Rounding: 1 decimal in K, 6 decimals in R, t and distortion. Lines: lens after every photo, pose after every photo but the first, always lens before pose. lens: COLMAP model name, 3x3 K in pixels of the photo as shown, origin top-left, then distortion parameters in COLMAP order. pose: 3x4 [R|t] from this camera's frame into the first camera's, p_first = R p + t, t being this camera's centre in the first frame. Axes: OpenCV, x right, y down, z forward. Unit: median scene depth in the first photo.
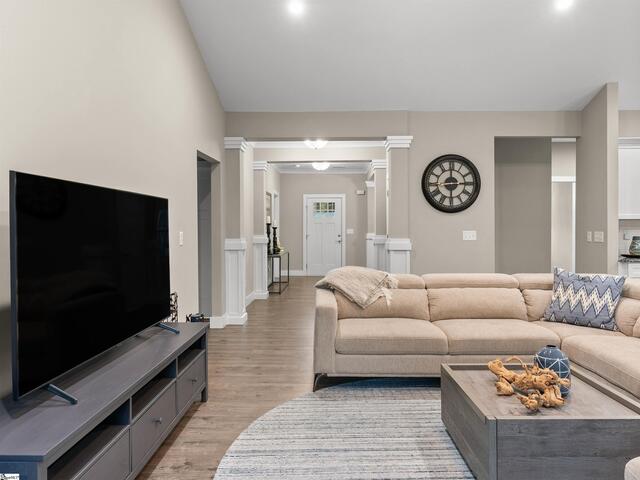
lens RADIAL K [[427.6, 0, 319.1], [0, 427.6, 229.8], [0, 0, 1]] dist [-0.000086, -0.000637]
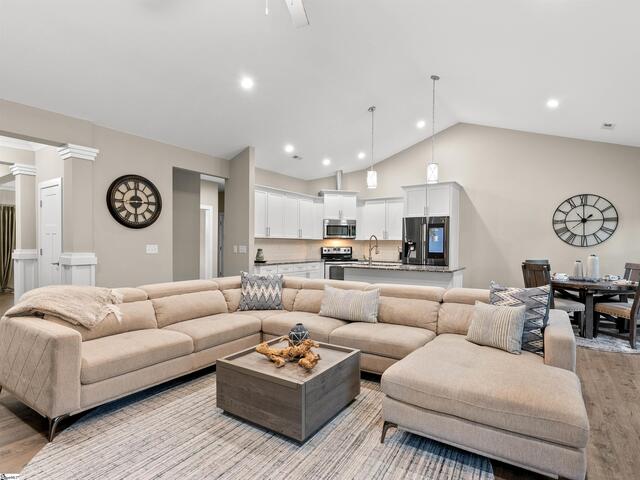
lens RADIAL K [[338.6, 0, 326.8], [0, 338.6, 248.3], [0, 0, 1]] dist [-0.000904, 0.000546]
pose [[0.533016, -0.005656, 0.846087, -0.164779], [-0.006274, 0.999924, 0.010637, -0.001303], [-0.846082, -0.010978, 0.532939, 0.124716]]
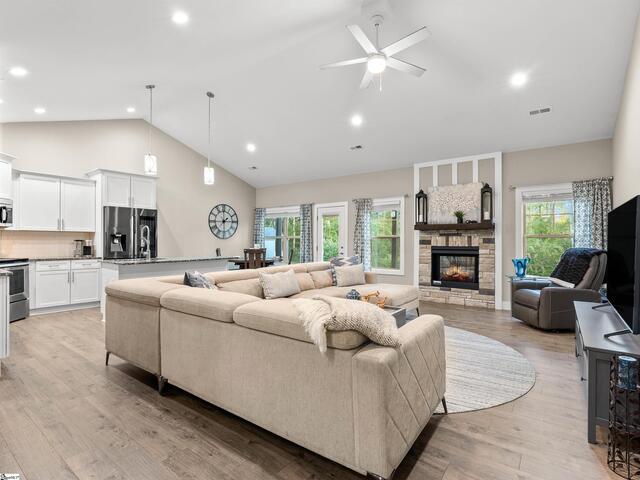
lens RADIAL K [[327.5, 0, 321.4], [0, 327.5, 238.5], [0, 0, 1]] dist [-0.005986, 0.001859]
pose [[-0.815529, 0.005151, 0.578694, -0.117116], [0.002388, 0.999982, -0.005535, 0.008812], [-0.578712, -0.003132, -0.815526, 1.029836]]
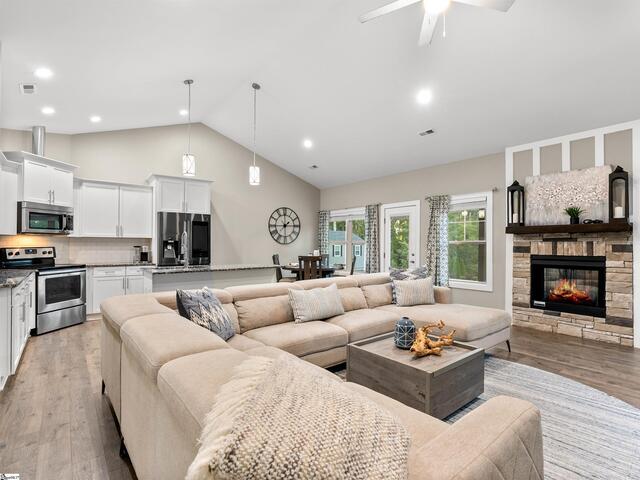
lens RADIAL K [[328.7, 0, 323.8], [0, 328.7, 241.5], [0, 0, 1]] dist [-0.006471, 0.001206]
pose [[-0.646383, 0.007551, 0.762976, -0.074383], [0.002292, 0.999966, -0.007955, 0.000641], [-0.763010, -0.003394, -0.646378, 0.844963]]
